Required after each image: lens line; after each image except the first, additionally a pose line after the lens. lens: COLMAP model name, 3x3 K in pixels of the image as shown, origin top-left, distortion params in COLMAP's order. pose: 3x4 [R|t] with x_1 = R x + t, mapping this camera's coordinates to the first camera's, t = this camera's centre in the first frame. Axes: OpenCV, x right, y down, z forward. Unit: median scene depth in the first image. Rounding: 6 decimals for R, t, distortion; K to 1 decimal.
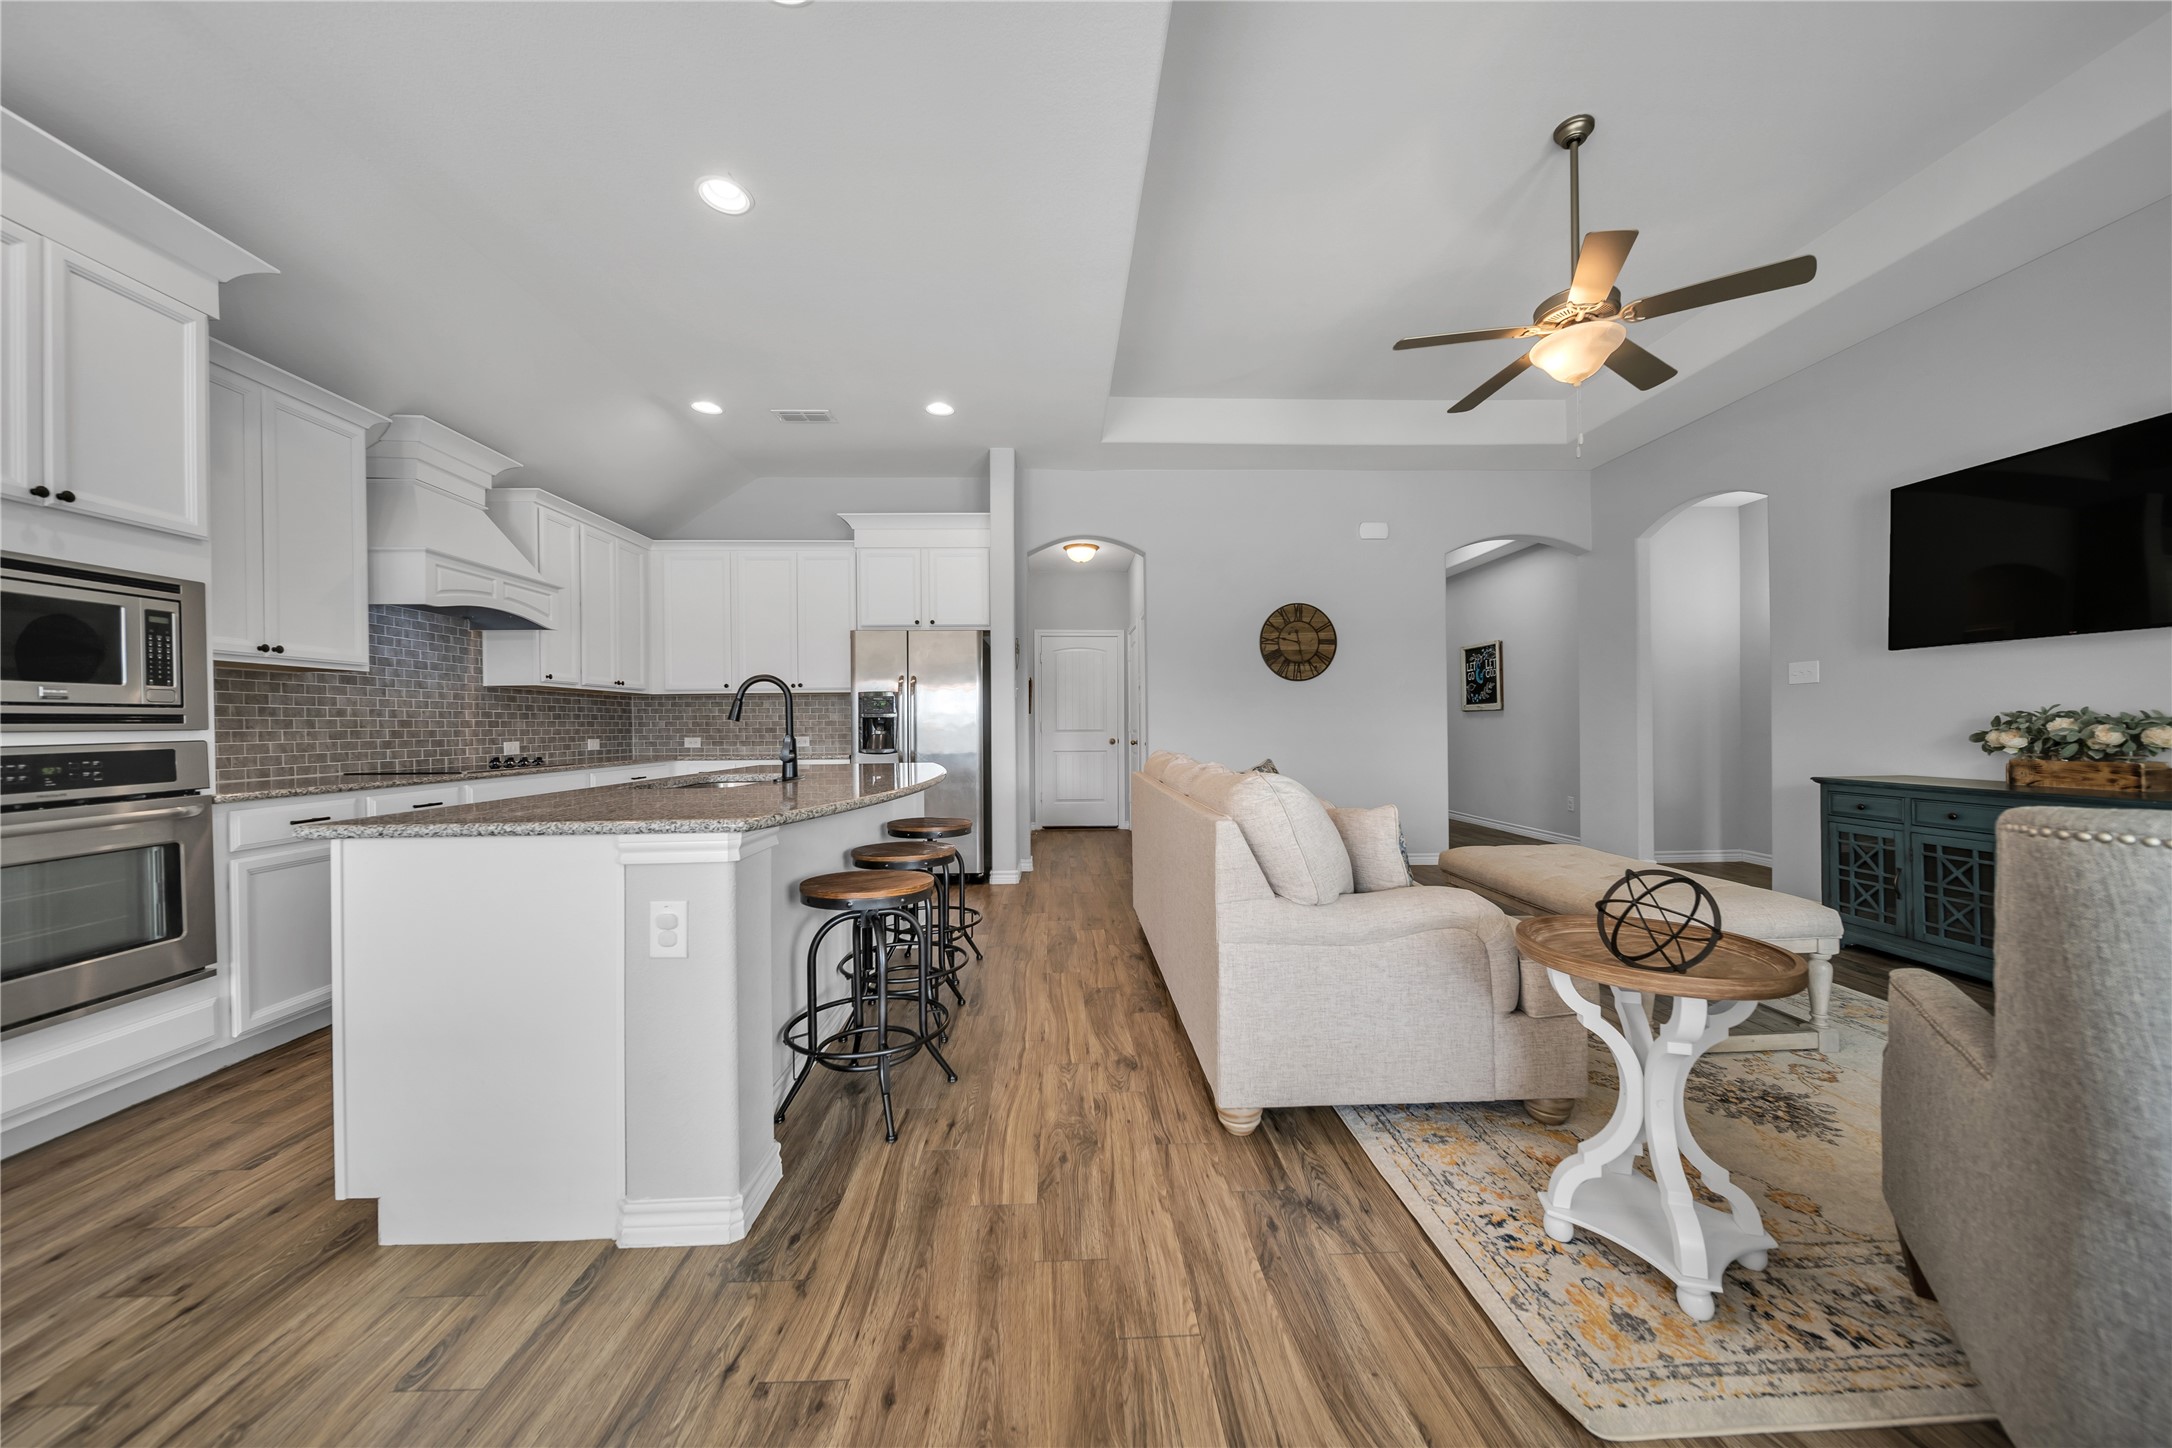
lens RADIAL K [[770.0, 0, 1081.6], [0, 770.0, 724.7], [0, 0, 1]] dist [0.001368, -0.001749]
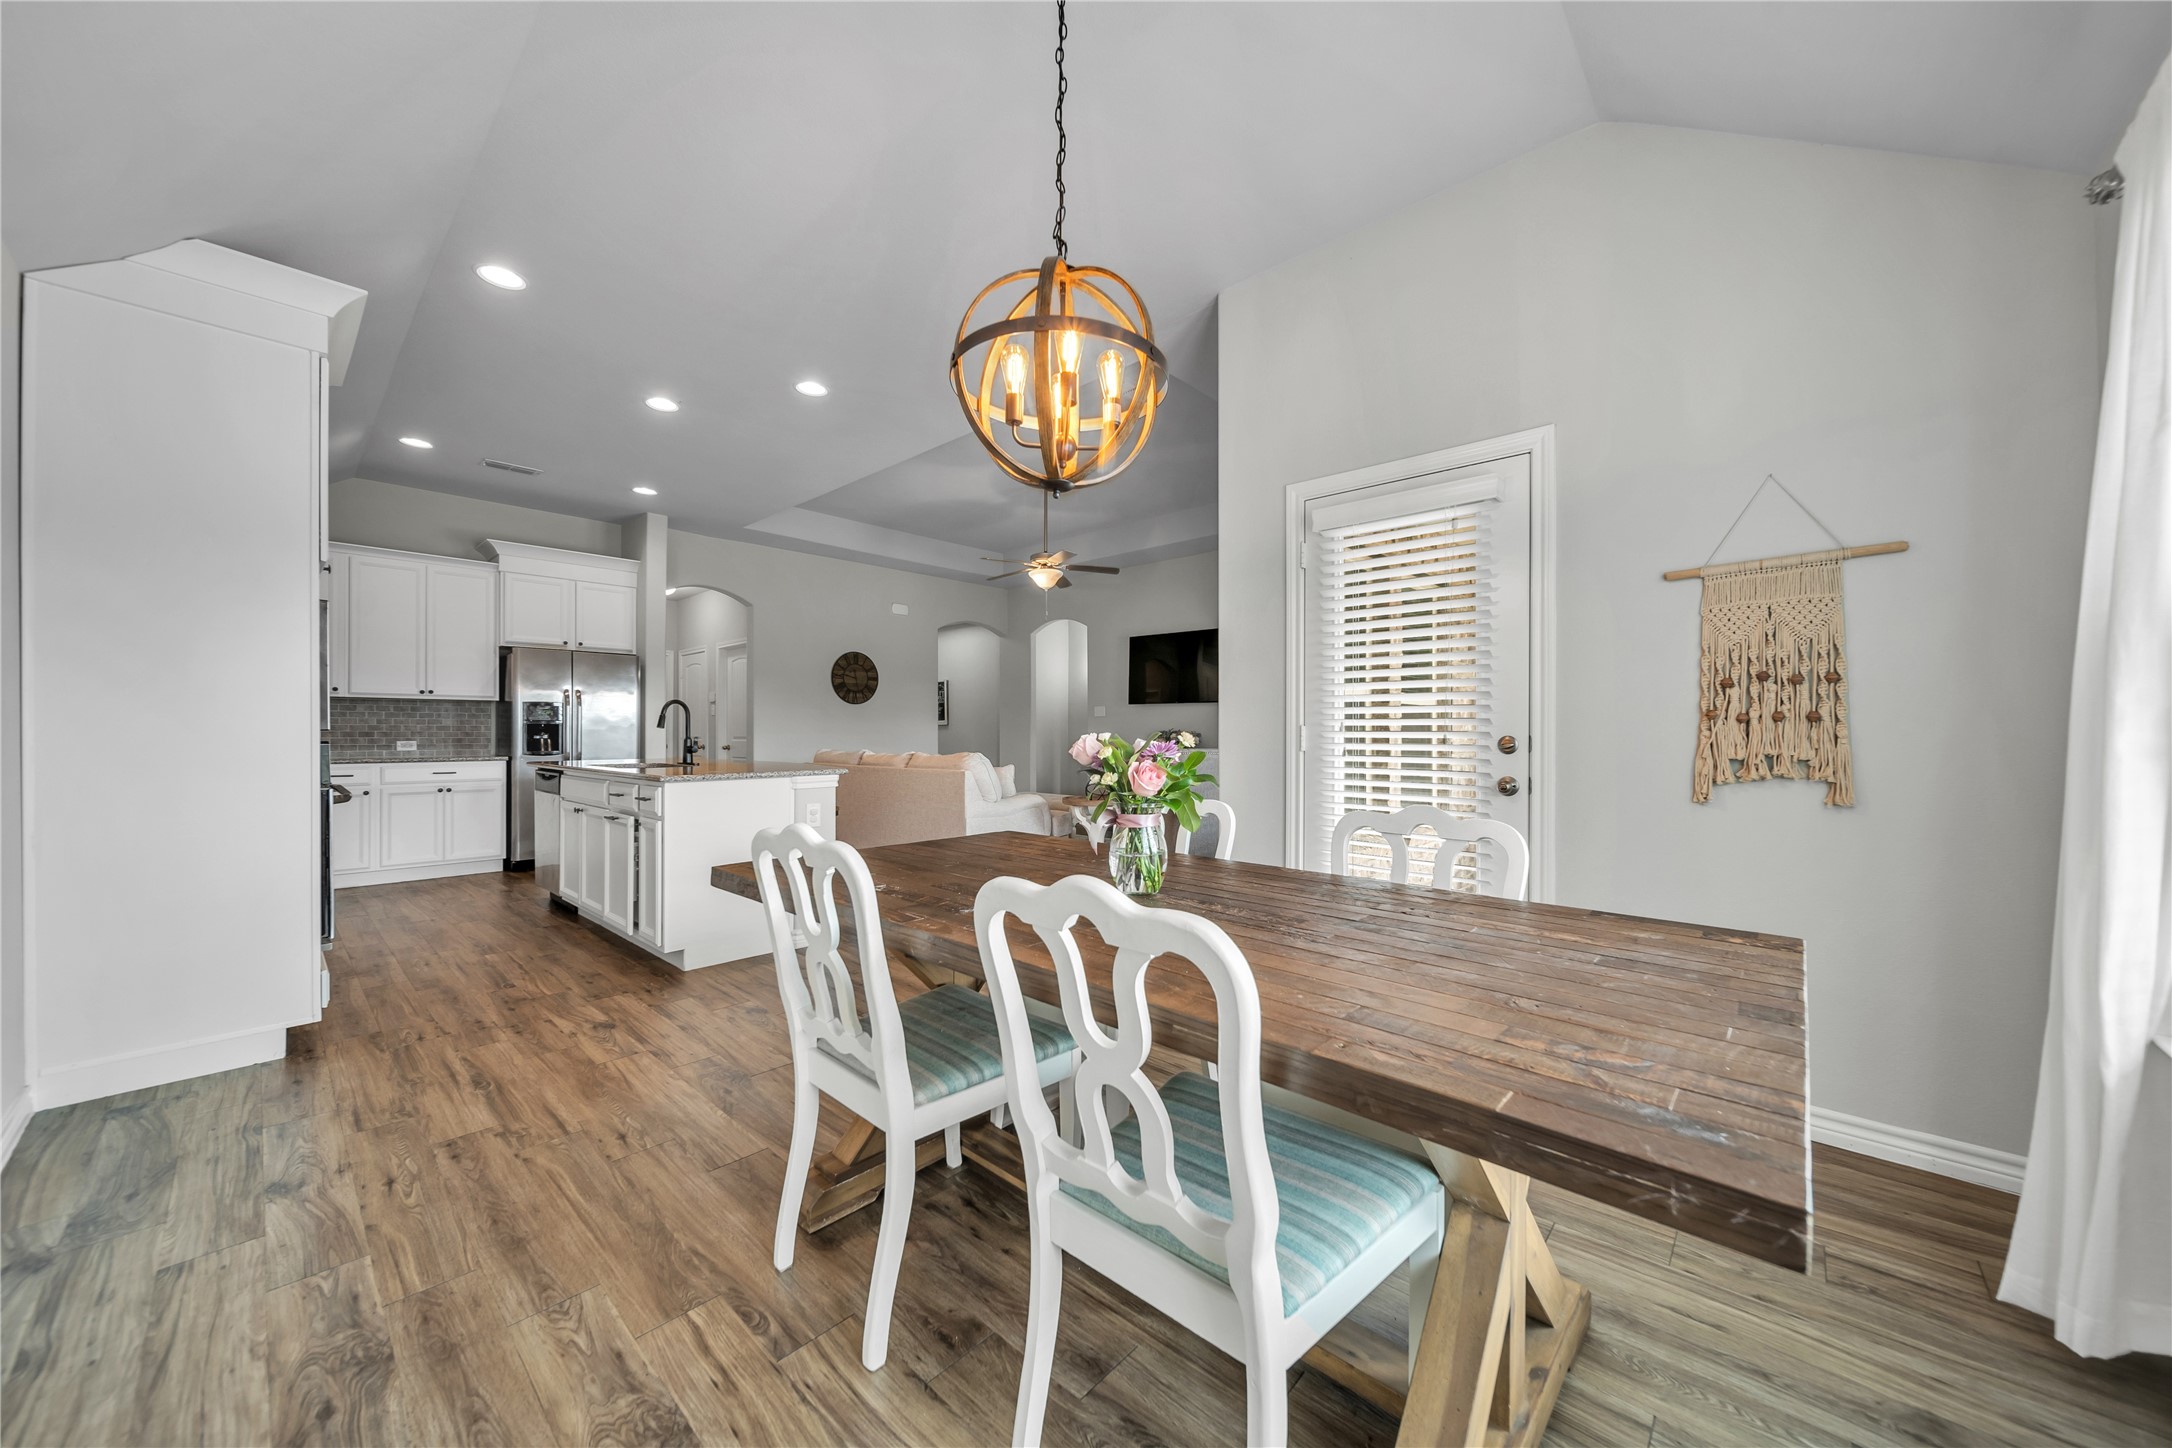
lens RADIAL K [[770.0, 0, 1085.1], [0, 770.0, 733.9], [0, 0, 1]] dist [0.001368, -0.001749]
pose [[0.704214, 0.008333, 0.709939, -0.695266], [-0.007303, 0.999963, -0.004493, 0.006291], [-0.709950, -0.002021, 0.704249, -0.547383]]
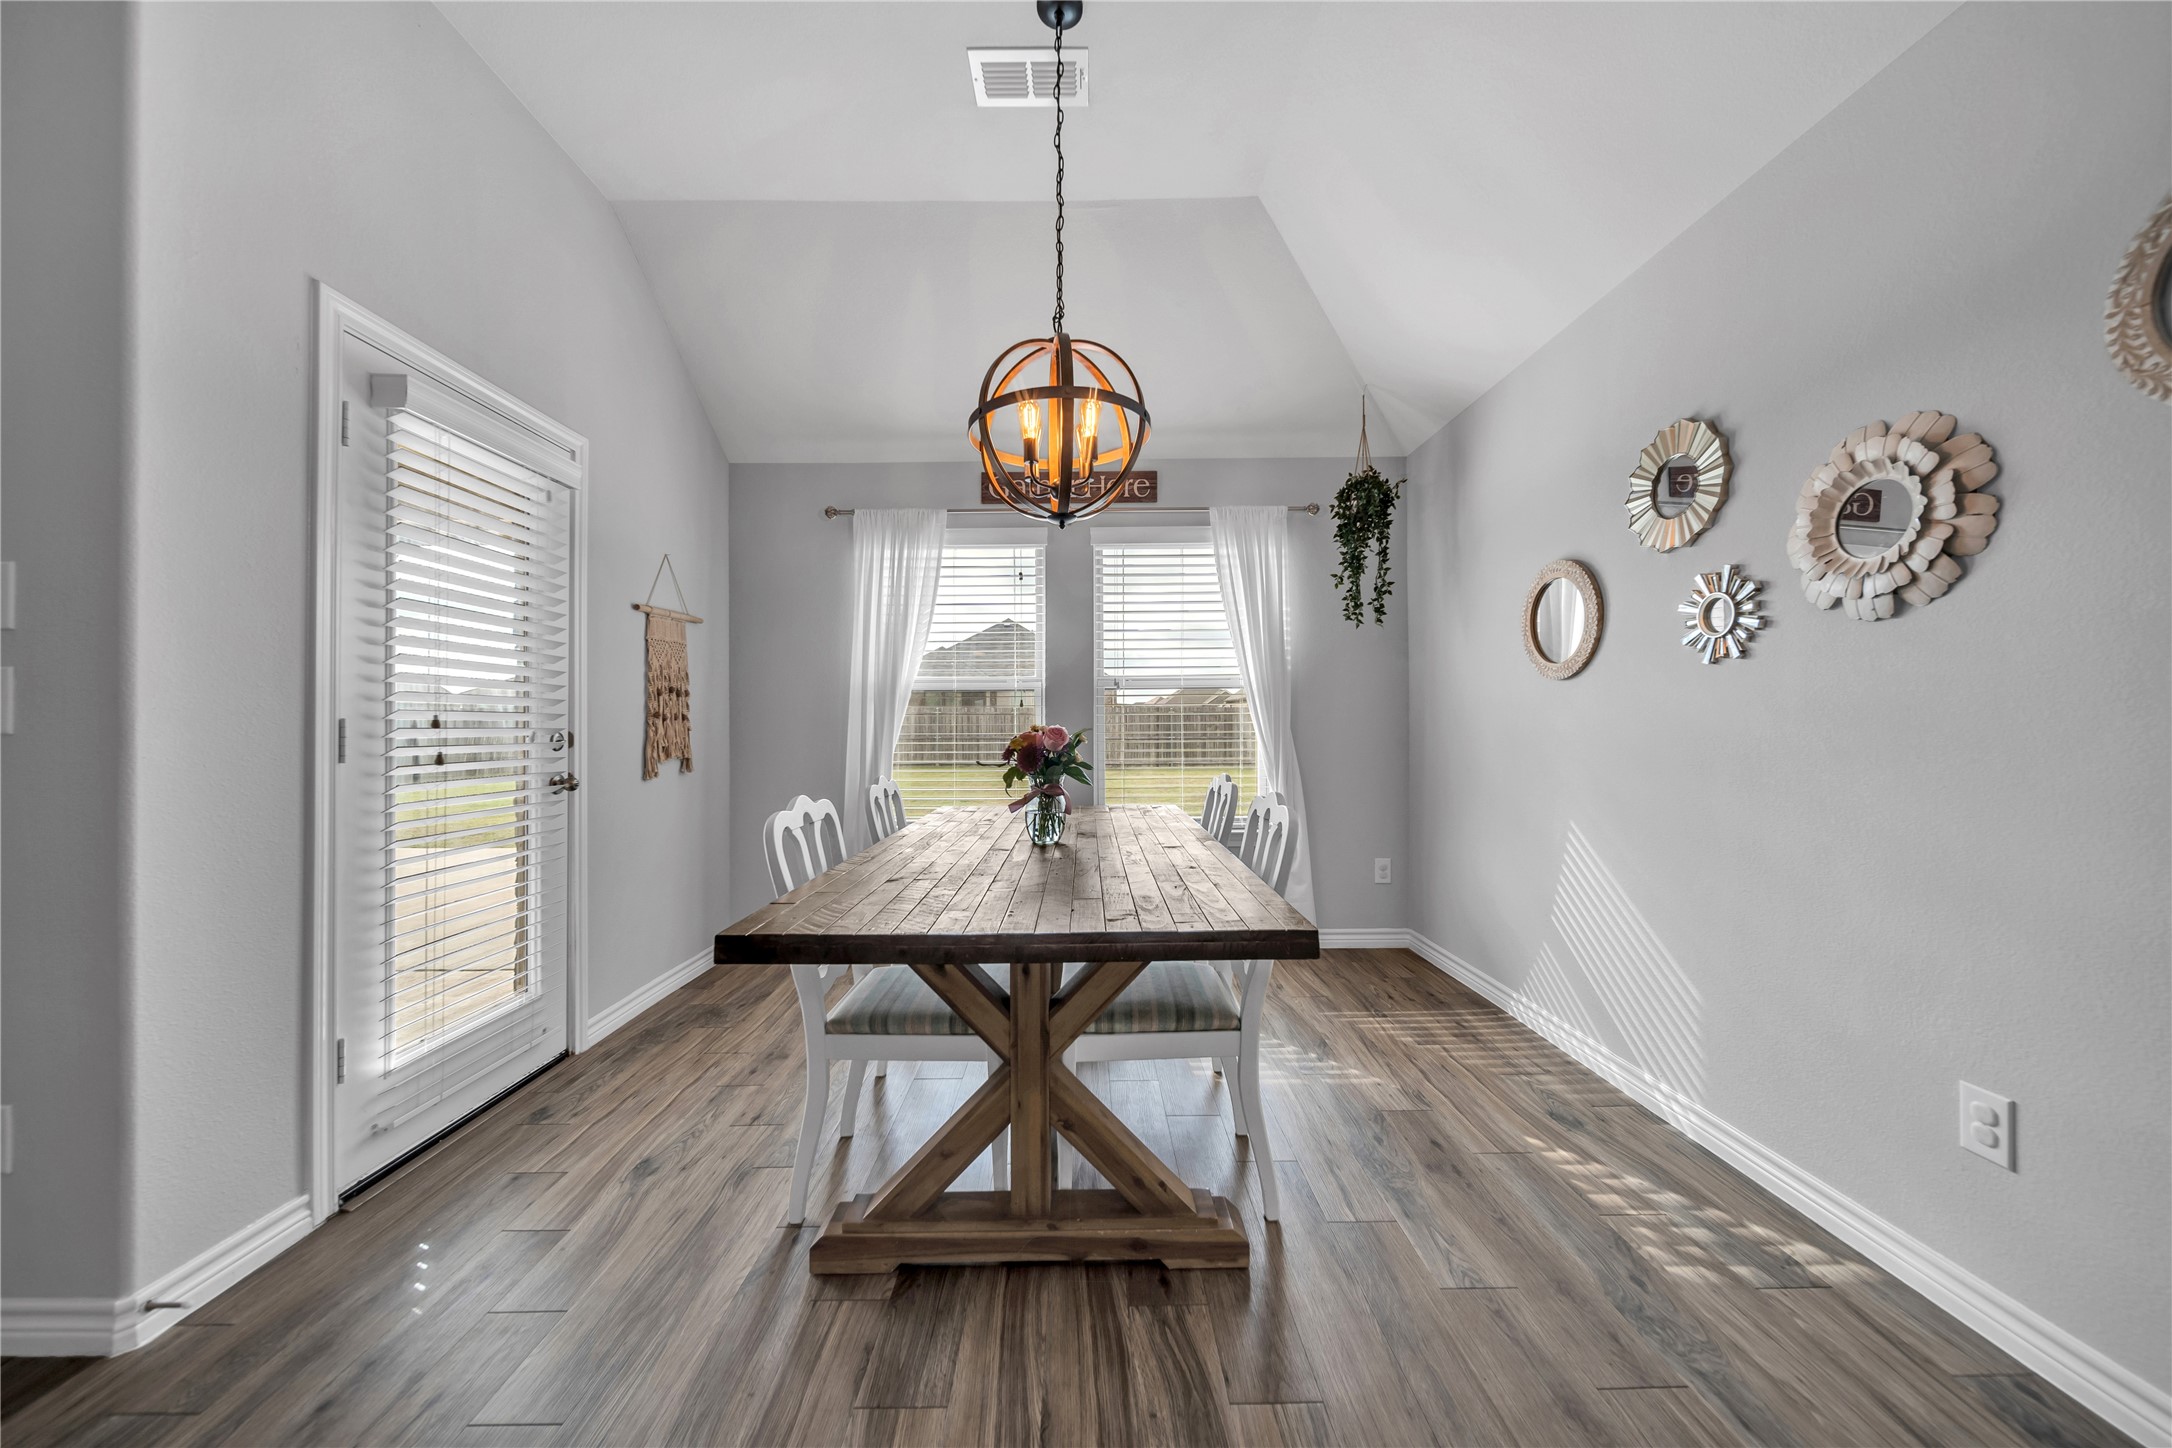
lens RADIAL K [[770.0, 0, 1072.8], [0, 770.0, 716.8], [0, 0, 1]] dist [0.001368, -0.001749]
pose [[-0.998435, 0.014613, 0.053984, -0.442974], [0.013878, 0.999806, -0.013965, 0.006303], [-0.054178, -0.013194, -0.998444, 0.255973]]
